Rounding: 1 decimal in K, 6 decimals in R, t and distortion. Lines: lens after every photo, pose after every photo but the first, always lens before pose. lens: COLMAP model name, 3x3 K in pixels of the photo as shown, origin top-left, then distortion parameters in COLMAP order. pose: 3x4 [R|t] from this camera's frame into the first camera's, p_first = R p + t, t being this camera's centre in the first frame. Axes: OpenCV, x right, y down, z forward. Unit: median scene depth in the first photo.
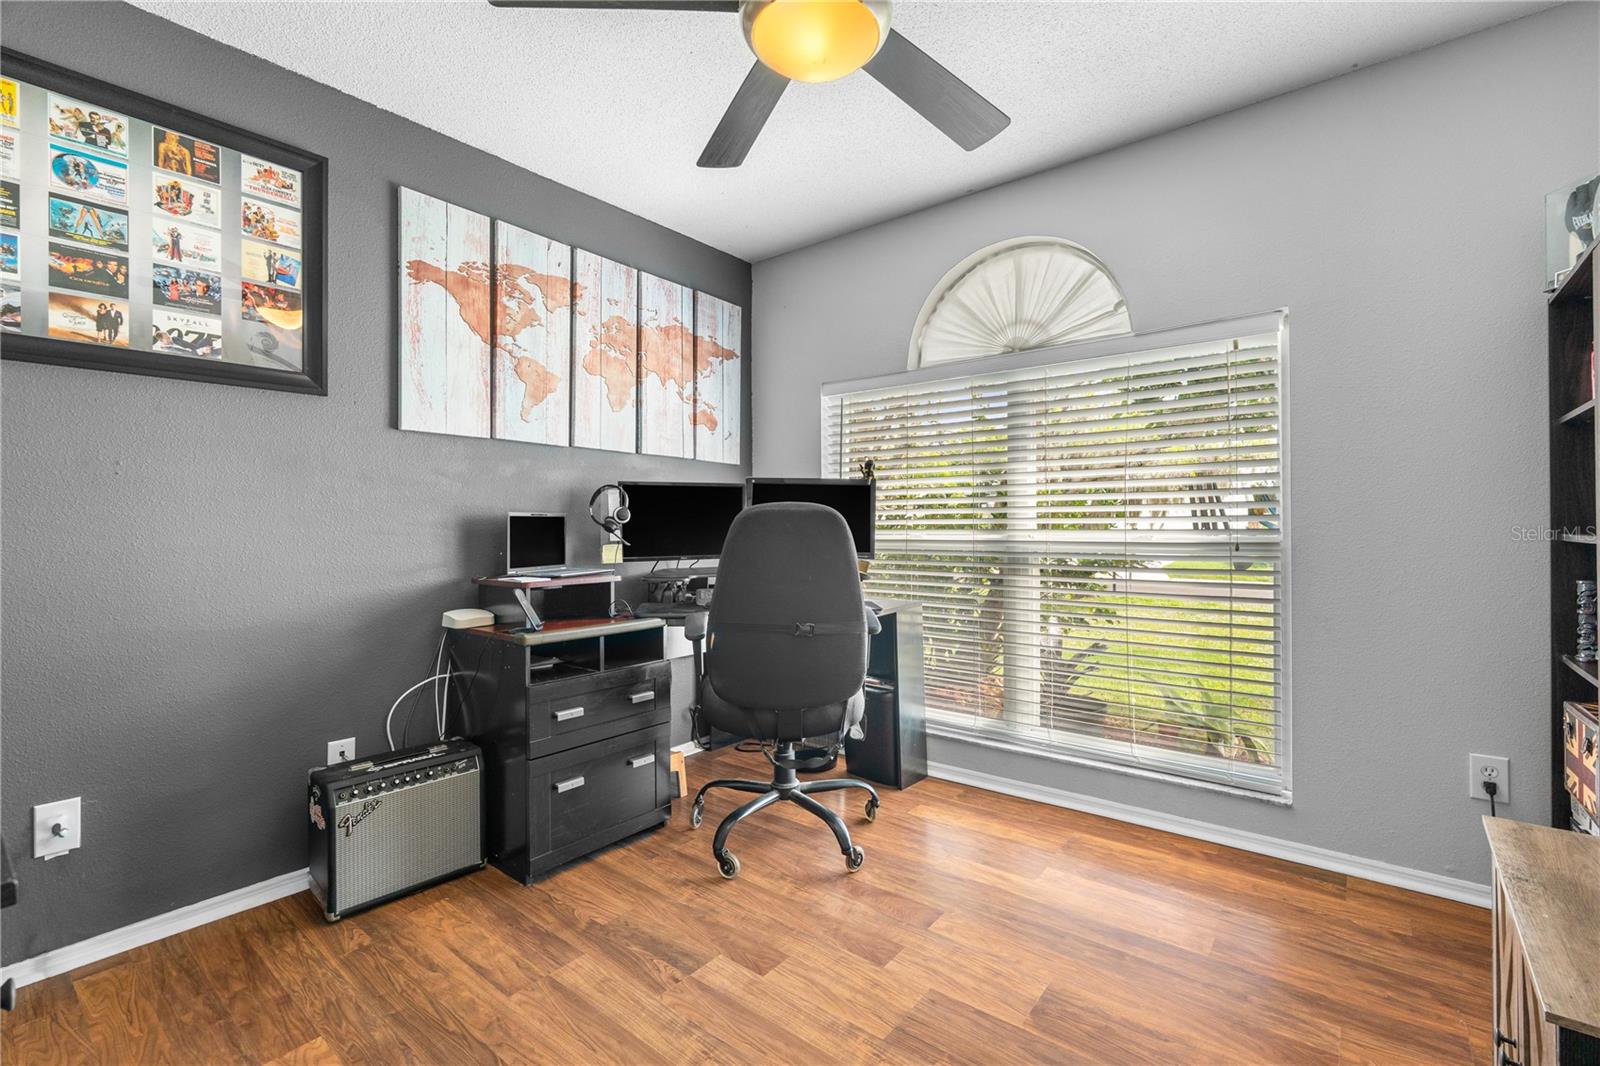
lens RADIAL K [[729.6, 0, 793.9], [0, 729.6, 521.4], [0, 0, 1]] dist [0.000202, -0.000398]
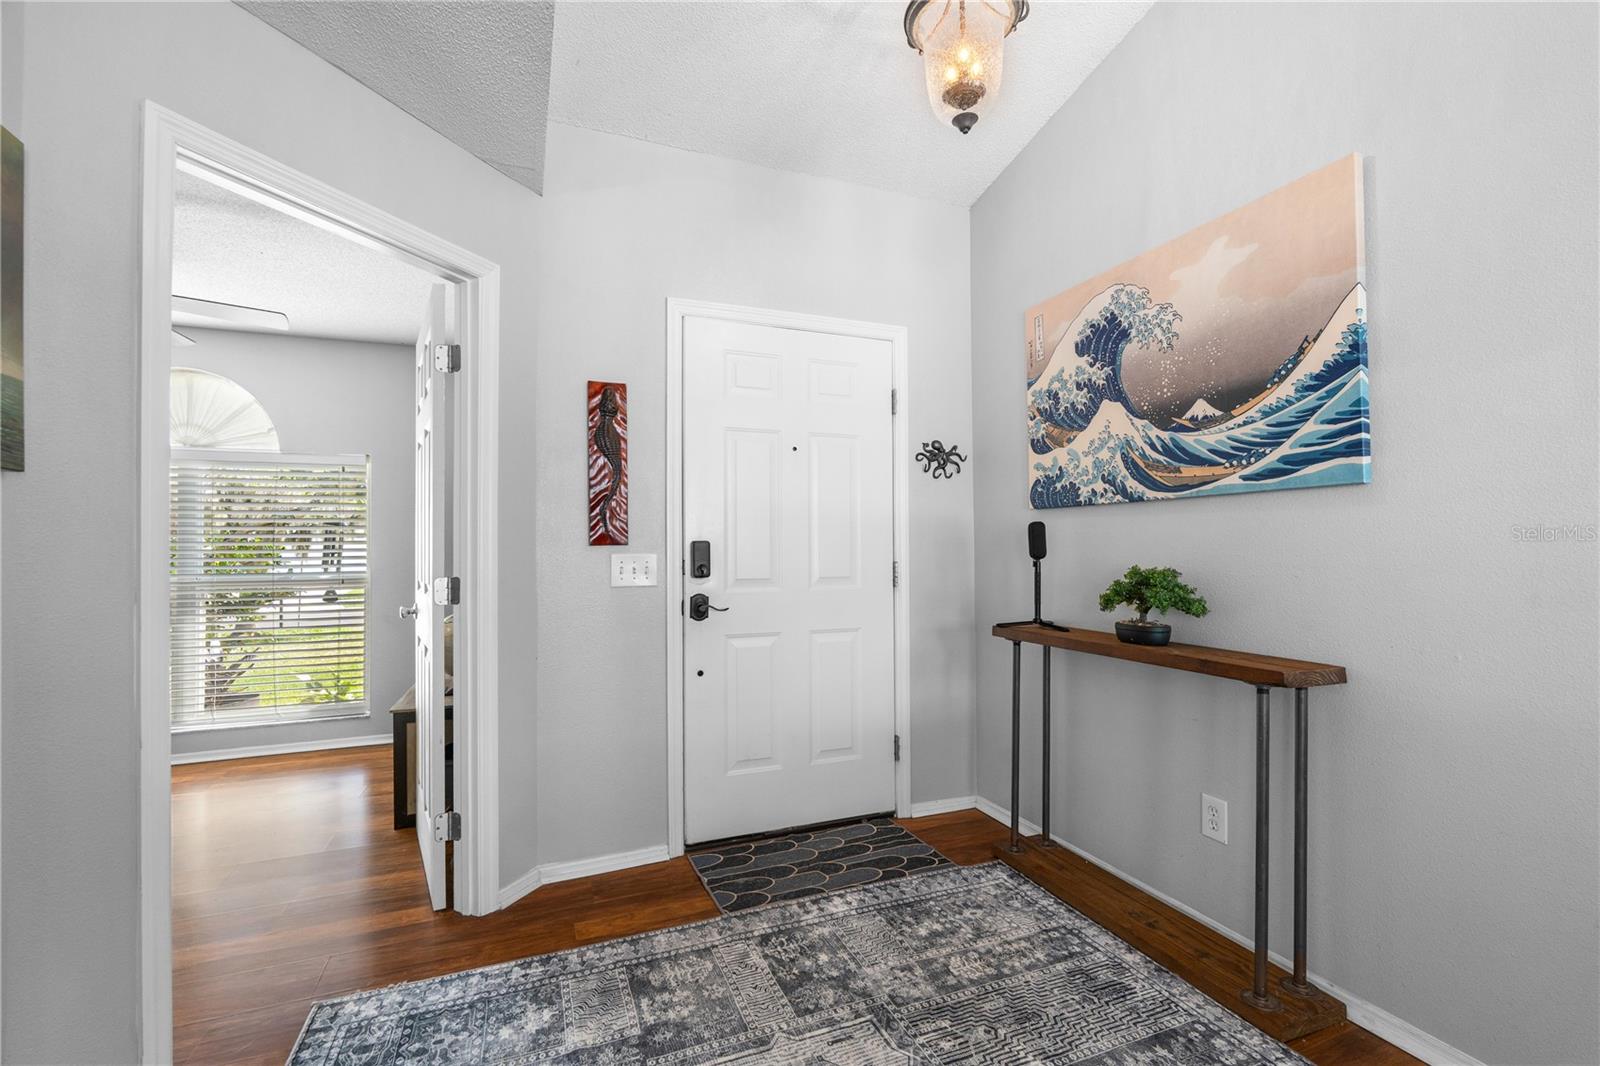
lens RADIAL K [[715.6, 0, 811.1], [0, 715.6, 533.1], [0, 0, 1]] dist [-0.002851, -0.000354]
pose [[0.501565, 0.015507, 0.864981, -0.370111], [0.001681, 0.999820, -0.018900, -0.053726], [-0.865119, 0.010934, 0.501448, -0.962127]]
